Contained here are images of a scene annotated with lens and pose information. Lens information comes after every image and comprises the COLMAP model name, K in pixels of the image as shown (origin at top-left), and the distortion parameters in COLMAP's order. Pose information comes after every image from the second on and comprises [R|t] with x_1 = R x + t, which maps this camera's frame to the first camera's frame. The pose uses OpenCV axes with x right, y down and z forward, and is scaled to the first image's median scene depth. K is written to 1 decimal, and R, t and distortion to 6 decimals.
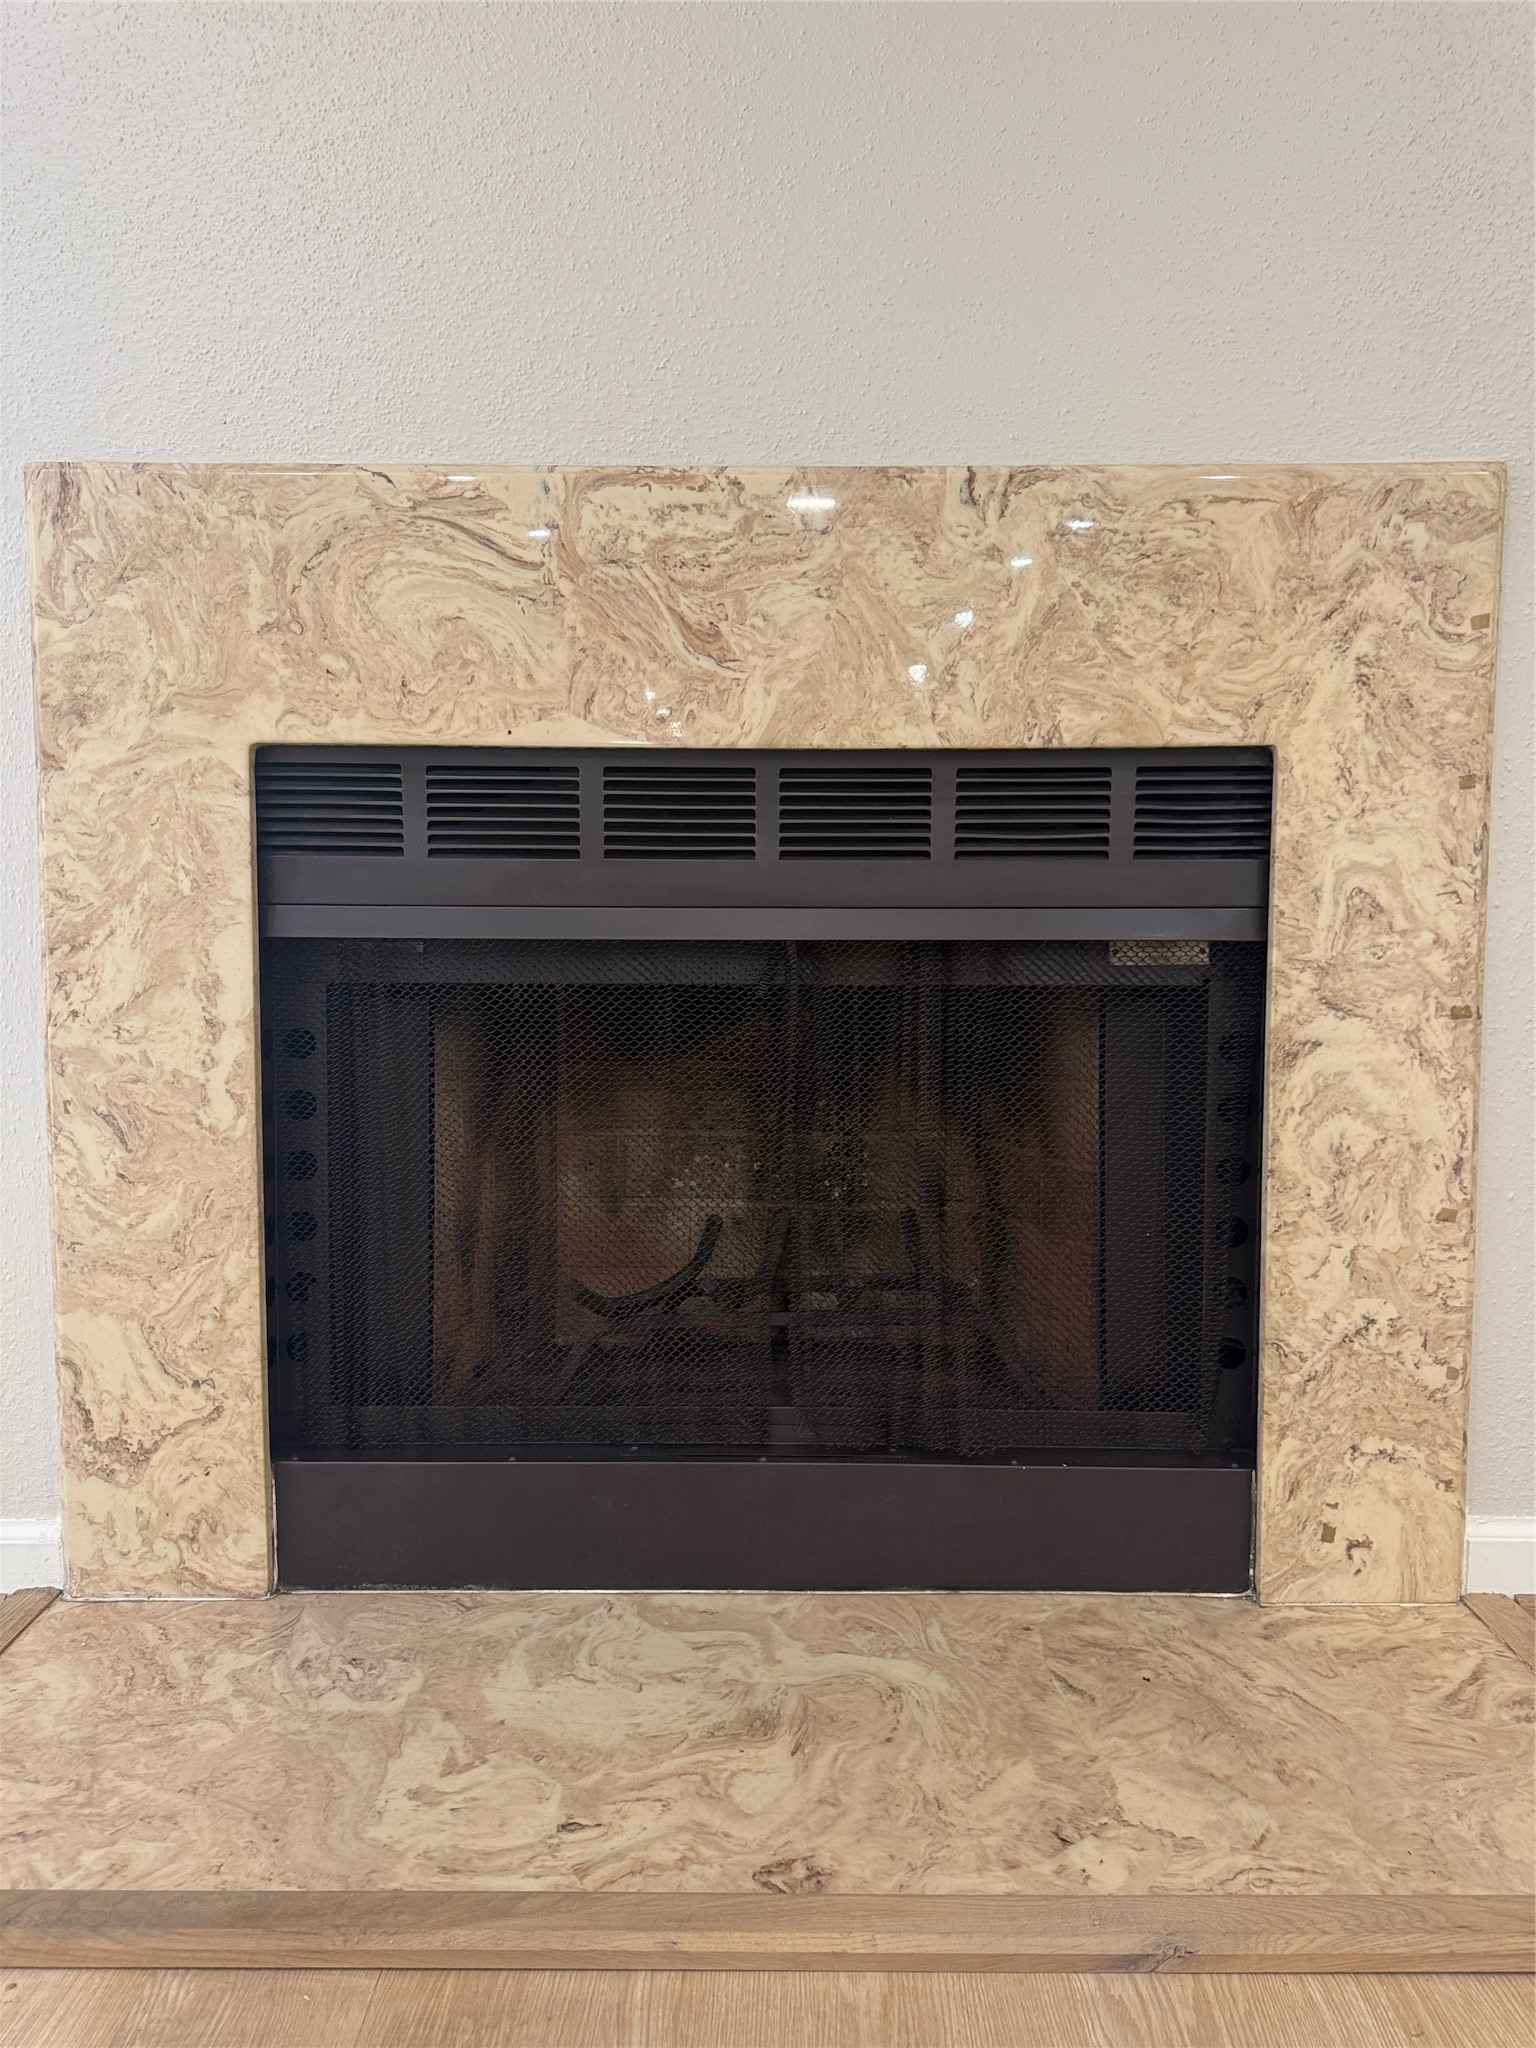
lens RADIAL K [[1452.0, 0, 732.6], [0, 1452.0, 1025.1], [0, 0, 1]] dist [0.061138, -0.082528]
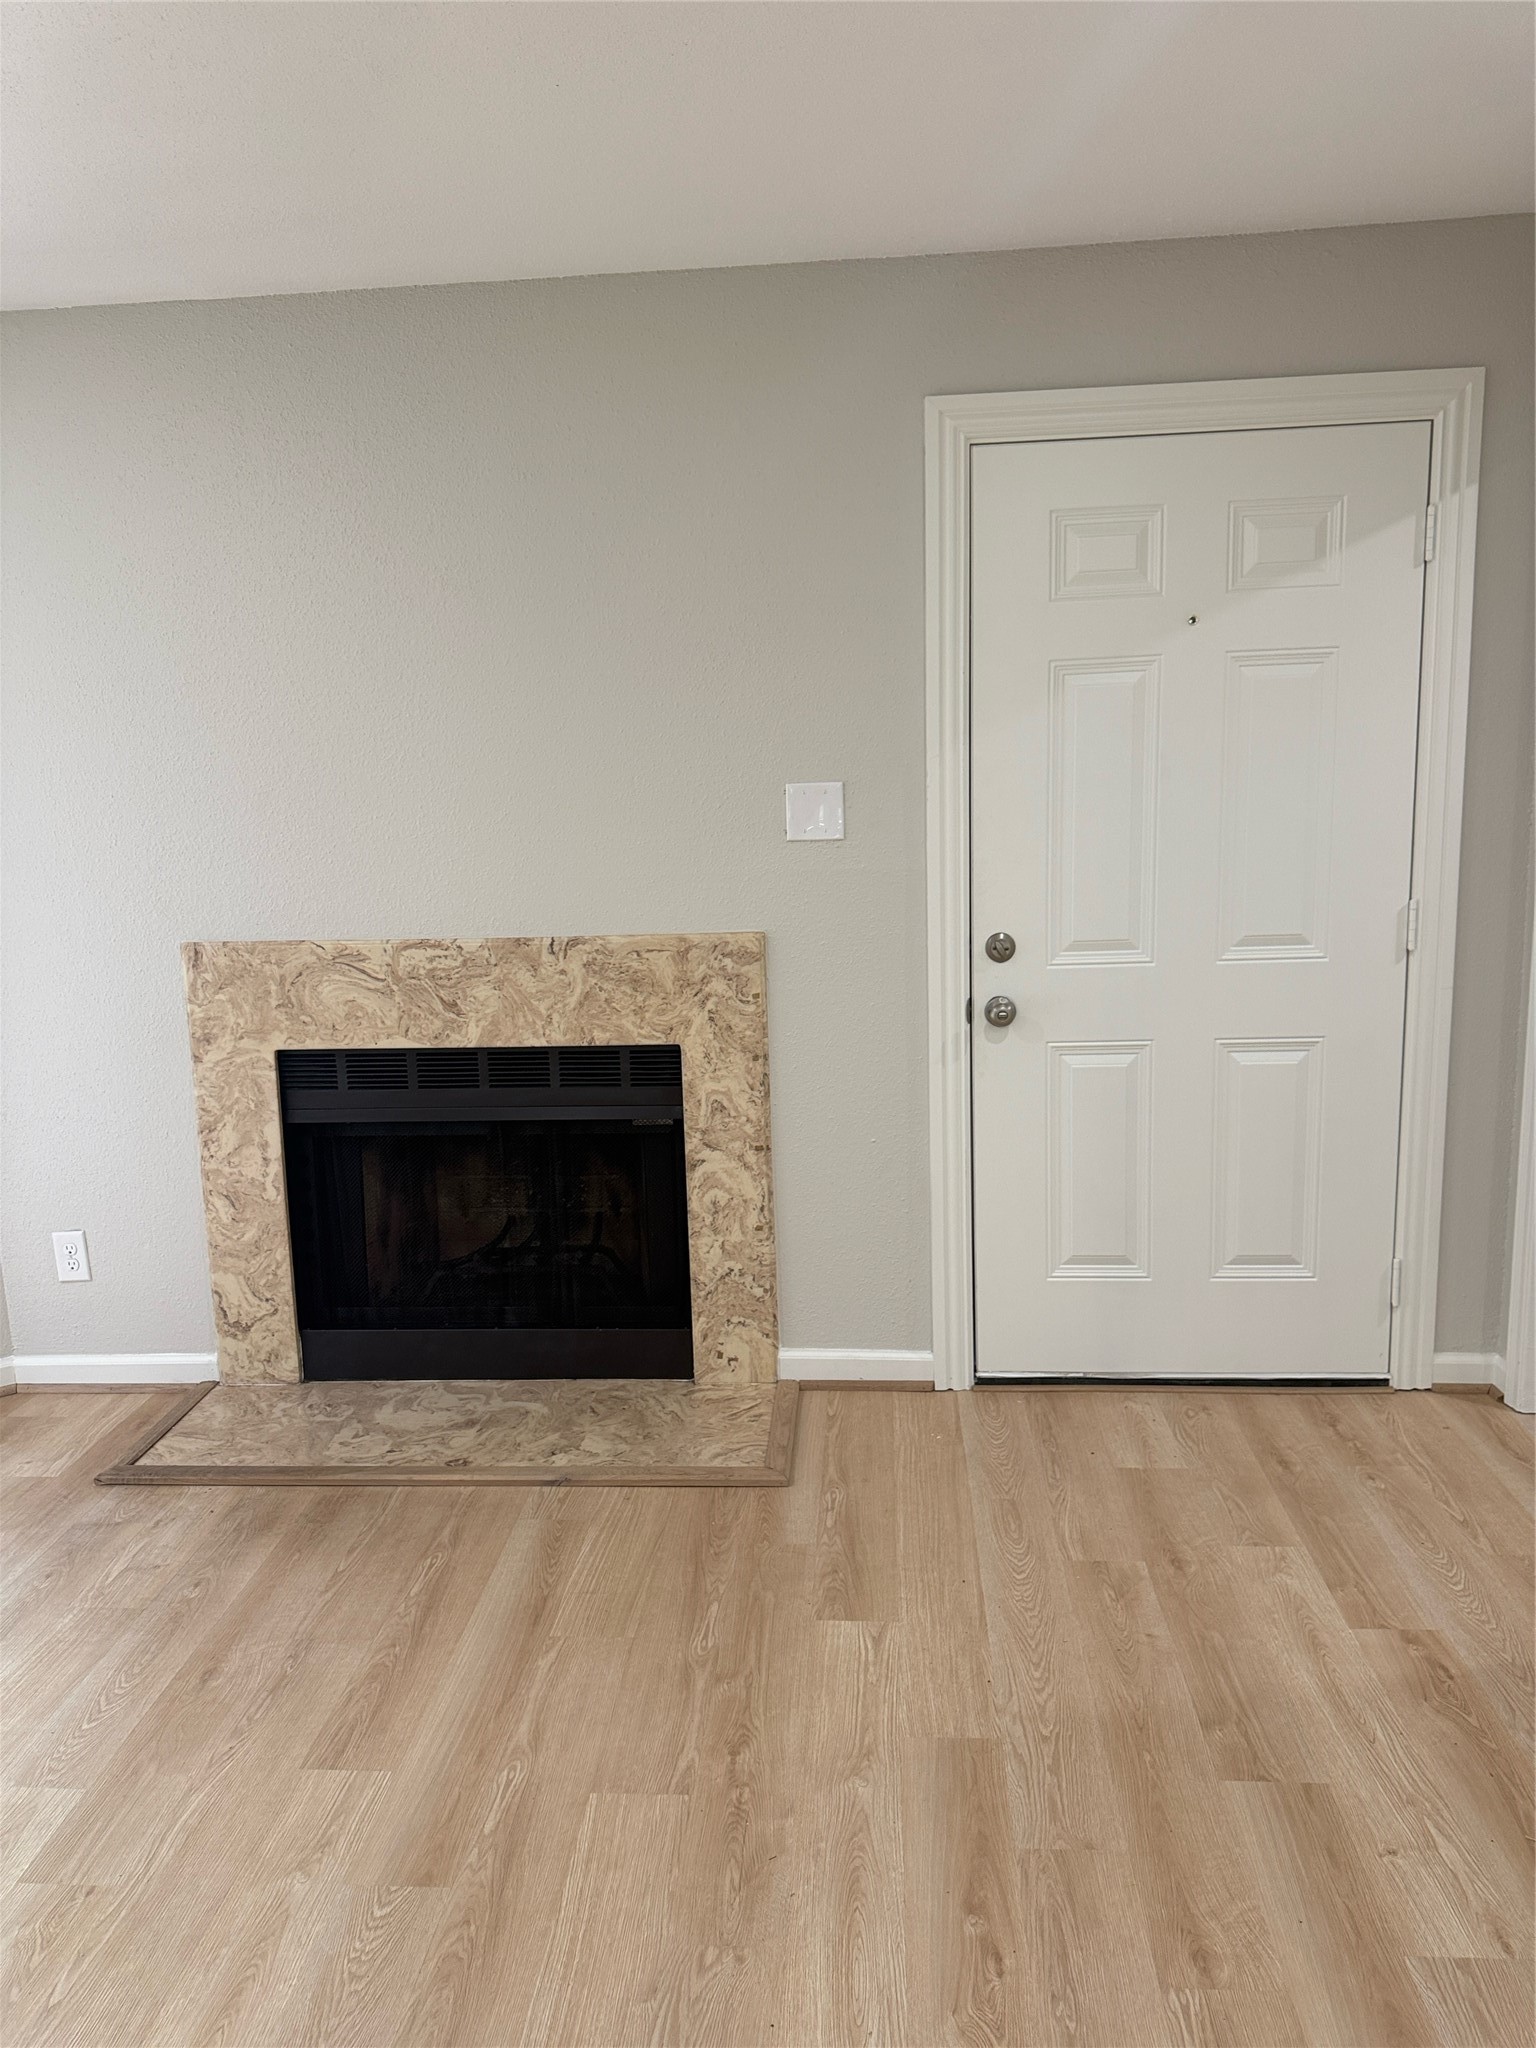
lens RADIAL K [[1452.0, 0, 762.6], [0, 1452.0, 1010.7], [0, 0, 1]] dist [0.061138, -0.082528]
pose [[0.998005, -0.019889, -0.059913, 0.660339], [0.024614, 0.996555, 0.079194, -0.440190], [0.058131, -0.080511, 0.995057, -1.445606]]
